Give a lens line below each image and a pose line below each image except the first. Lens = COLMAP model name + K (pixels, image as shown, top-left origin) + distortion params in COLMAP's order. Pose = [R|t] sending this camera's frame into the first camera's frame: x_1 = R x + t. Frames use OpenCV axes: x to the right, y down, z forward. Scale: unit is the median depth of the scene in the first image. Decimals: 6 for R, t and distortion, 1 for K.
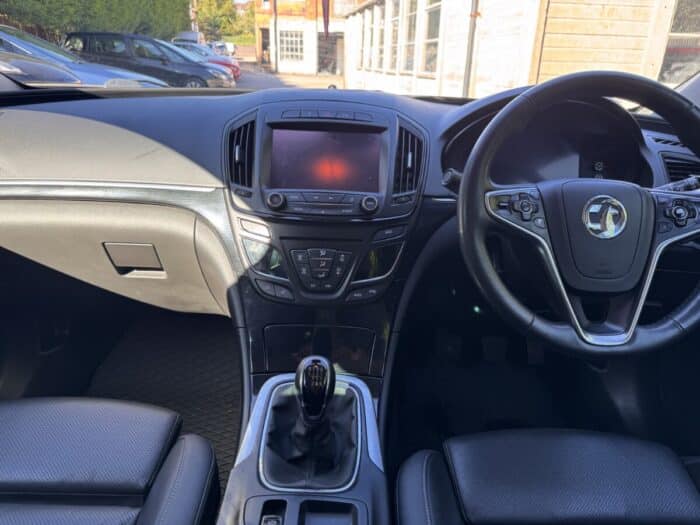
lens RADIAL K [[492.4, 0, 350.0], [0, 492.4, 262.5], [0, 0, 1]] dist [0.066796, -0.083699]
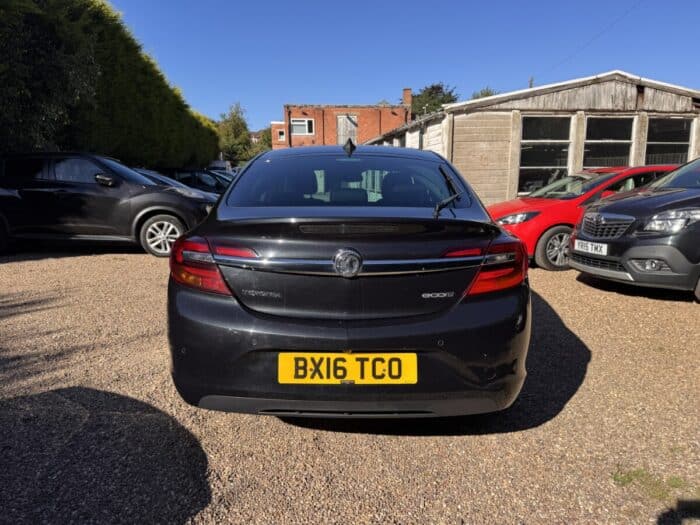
lens RADIAL K [[492.4, 0, 350.0], [0, 492.4, 262.5], [0, 0, 1]] dist [0.066796, -0.083699]
pose [[0.999479, -0.029062, -0.014009, 0.000863], [0.025387, 0.976427, -0.214352, 0.035254], [0.019909, 0.213885, 0.976656, -0.097586]]
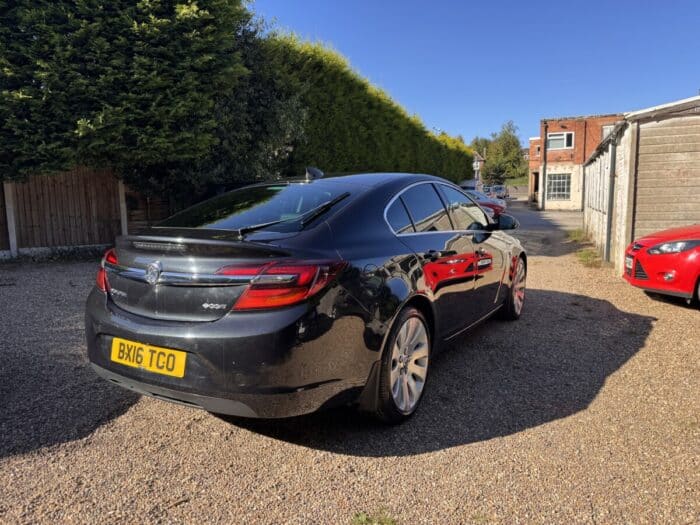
lens RADIAL K [[492.4, 0, 350.0], [0, 492.4, 262.5], [0, 0, 1]] dist [0.066796, -0.083699]
pose [[0.858739, 0.028419, -0.511624, 0.052307], [-0.159389, 0.963743, -0.213996, 0.032911], [0.486993, 0.265314, 0.832134, -0.090152]]
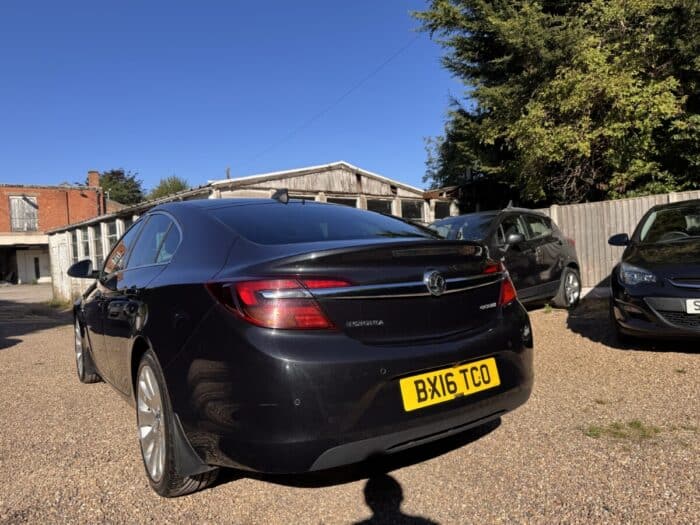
lens RADIAL K [[492.4, 0, 350.0], [0, 492.4, 262.5], [0, 0, 1]] dist [0.066796, -0.083699]
pose [[0.823931, -0.081910, 0.560739, -0.036253], [0.281864, 0.917654, -0.280114, 0.034939], [-0.491620, 0.388847, 0.779171, -0.087047]]
